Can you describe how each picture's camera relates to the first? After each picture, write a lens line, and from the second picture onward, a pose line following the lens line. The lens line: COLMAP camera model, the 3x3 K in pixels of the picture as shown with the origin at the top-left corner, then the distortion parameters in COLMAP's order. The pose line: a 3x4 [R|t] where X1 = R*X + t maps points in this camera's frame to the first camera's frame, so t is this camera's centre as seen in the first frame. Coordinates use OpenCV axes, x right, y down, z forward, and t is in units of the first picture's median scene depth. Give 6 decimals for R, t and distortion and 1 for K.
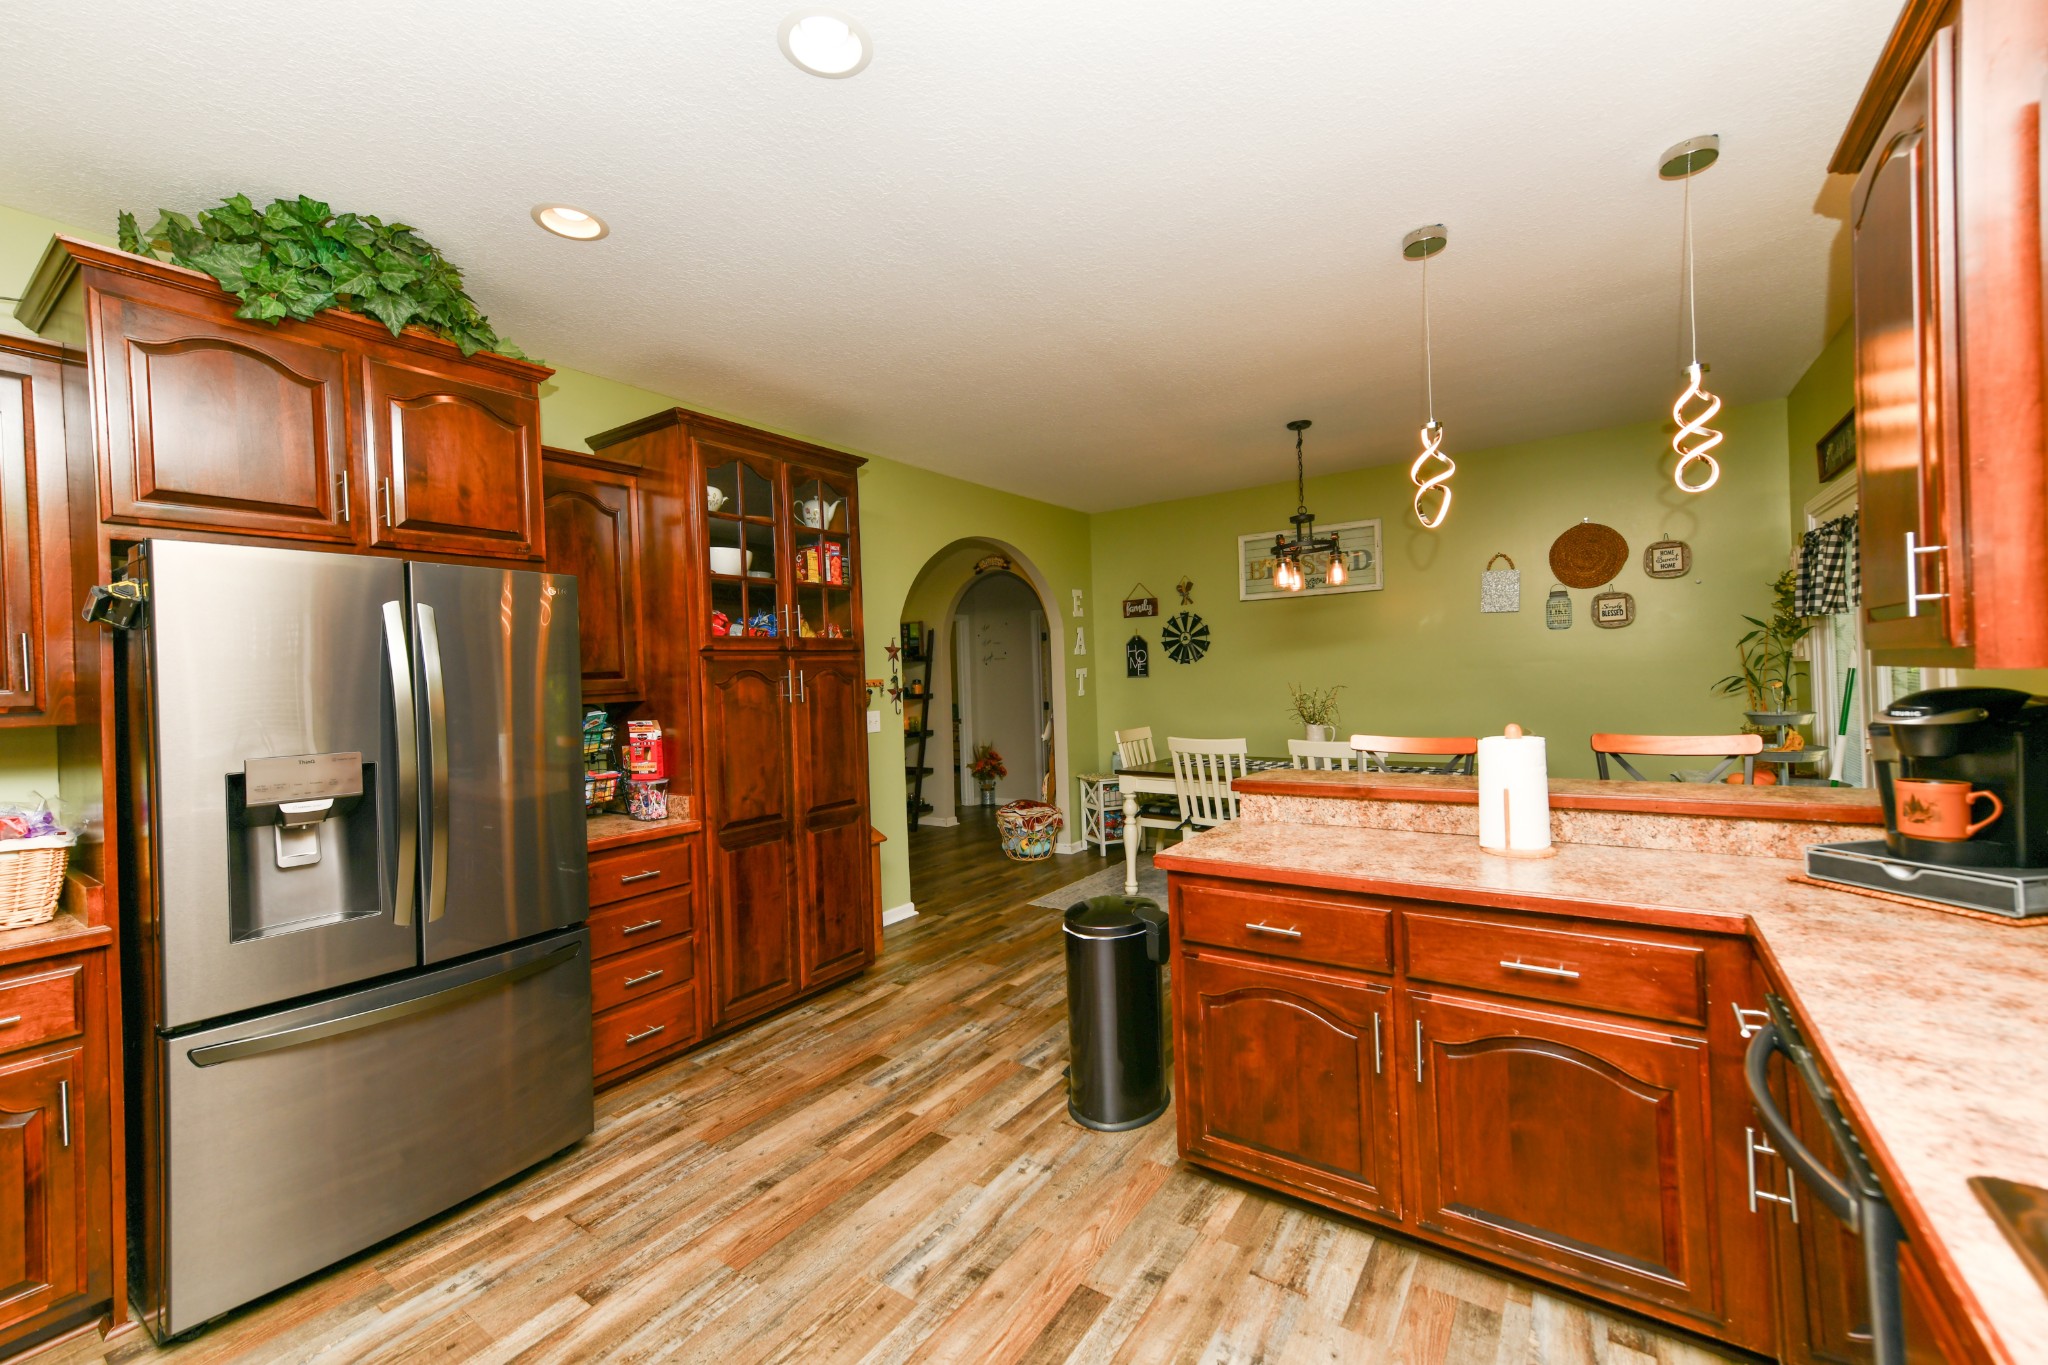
lens RADIAL K [[803.8, 0, 1021.2], [0, 803.8, 677.0], [0, 0, 1]] dist [0.001866, 0.000139]
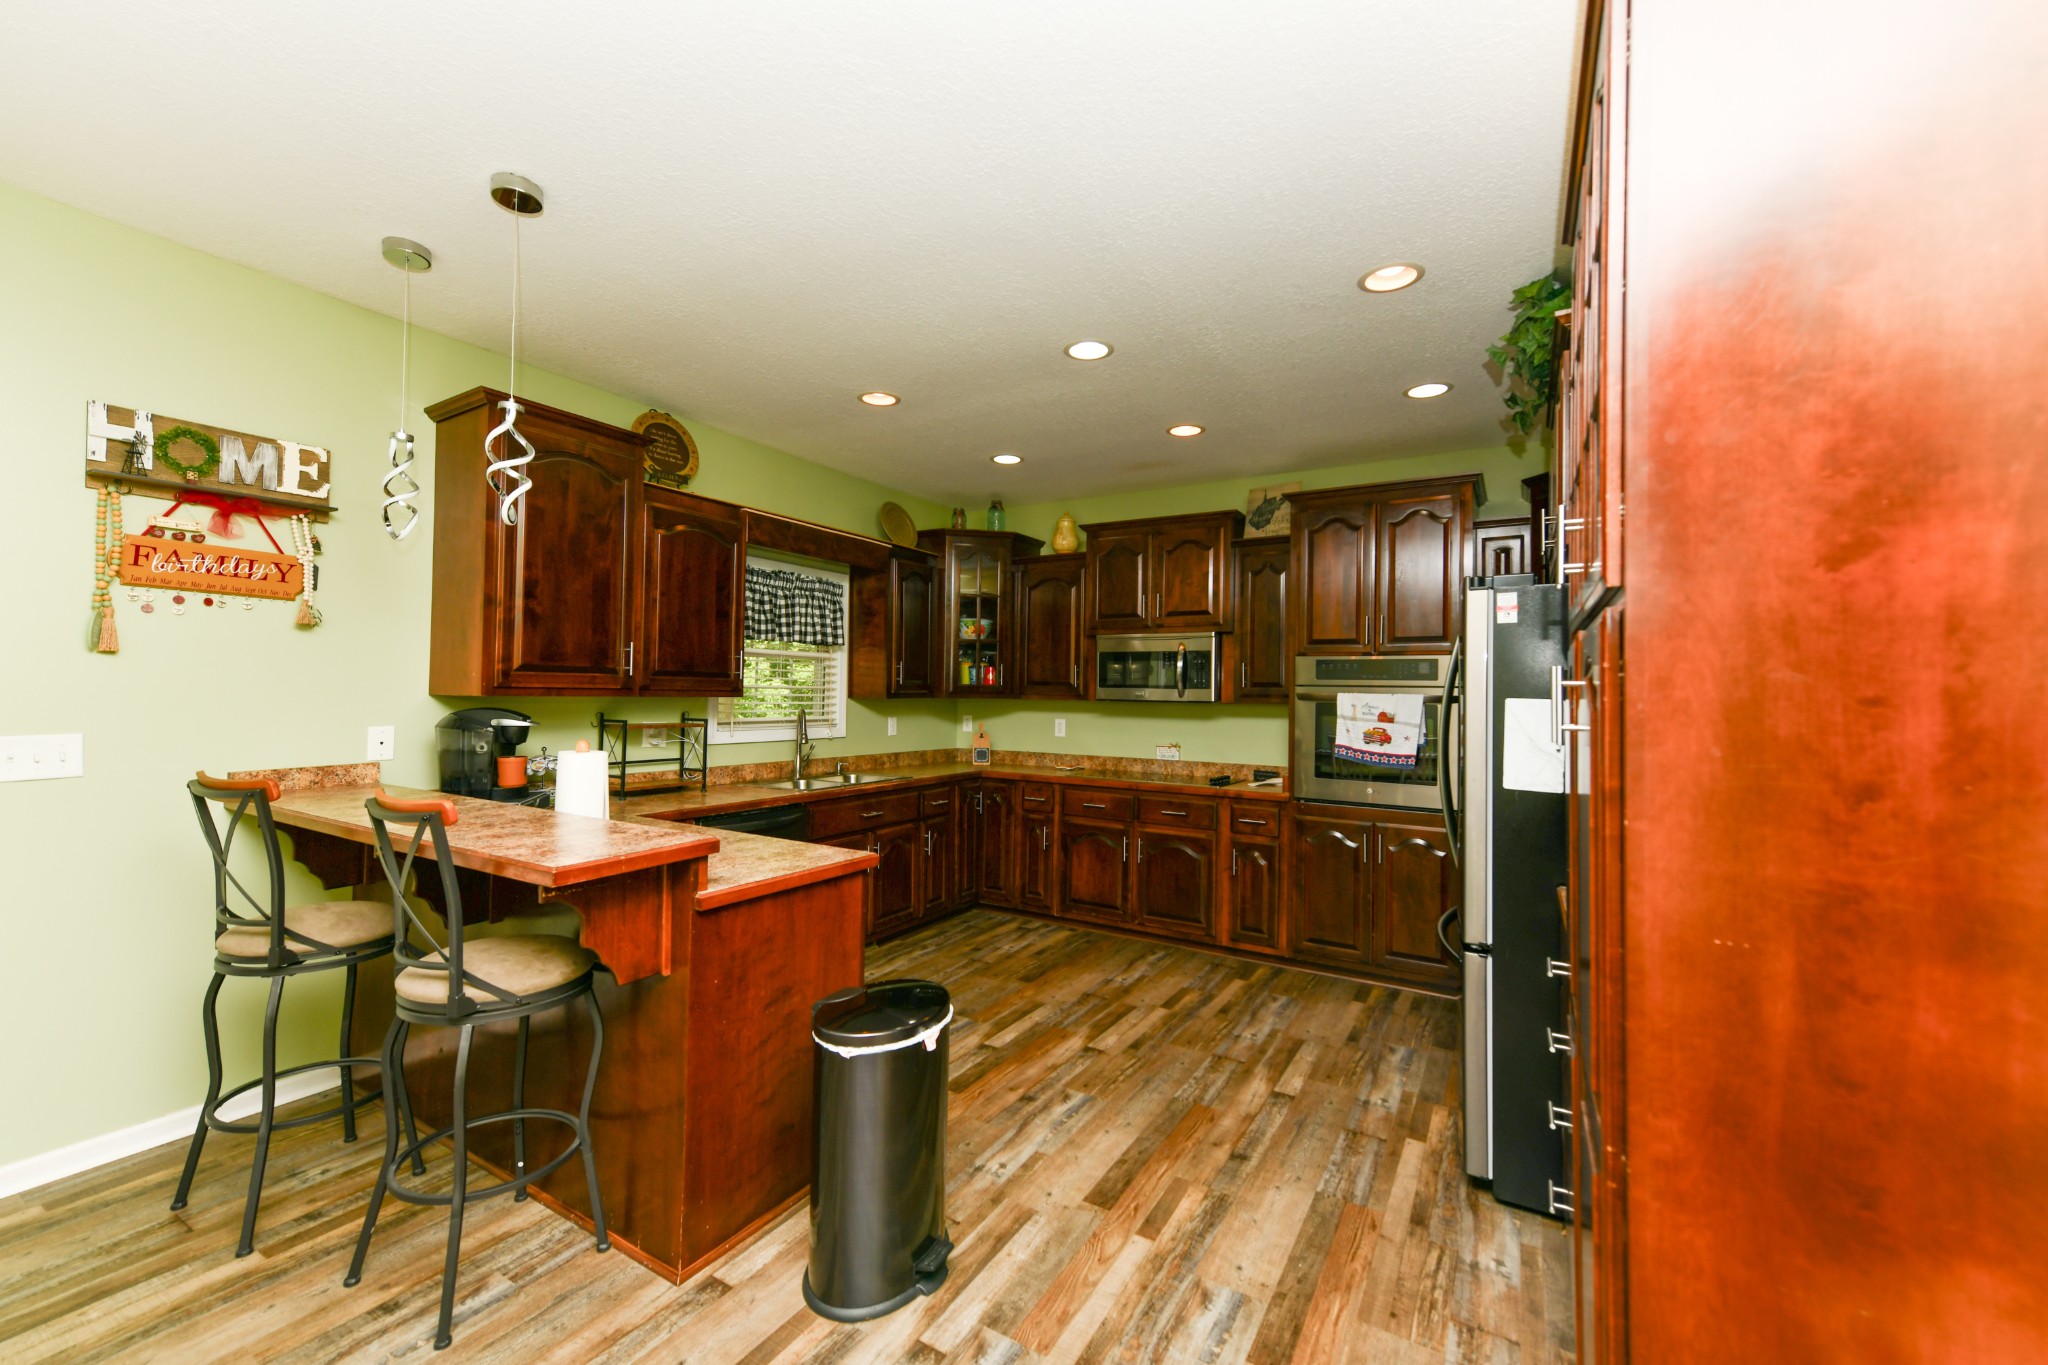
lens RADIAL K [[803.8, 0, 1021.2], [0, 803.8, 677.0], [0, 0, 1]] dist [0.001866, 0.000139]
pose [[-0.997584, 0.015516, -0.067712, 0.036763], [0.016566, 0.999751, -0.014980, -0.003887], [0.067463, -0.016065, -0.997592, 2.003975]]
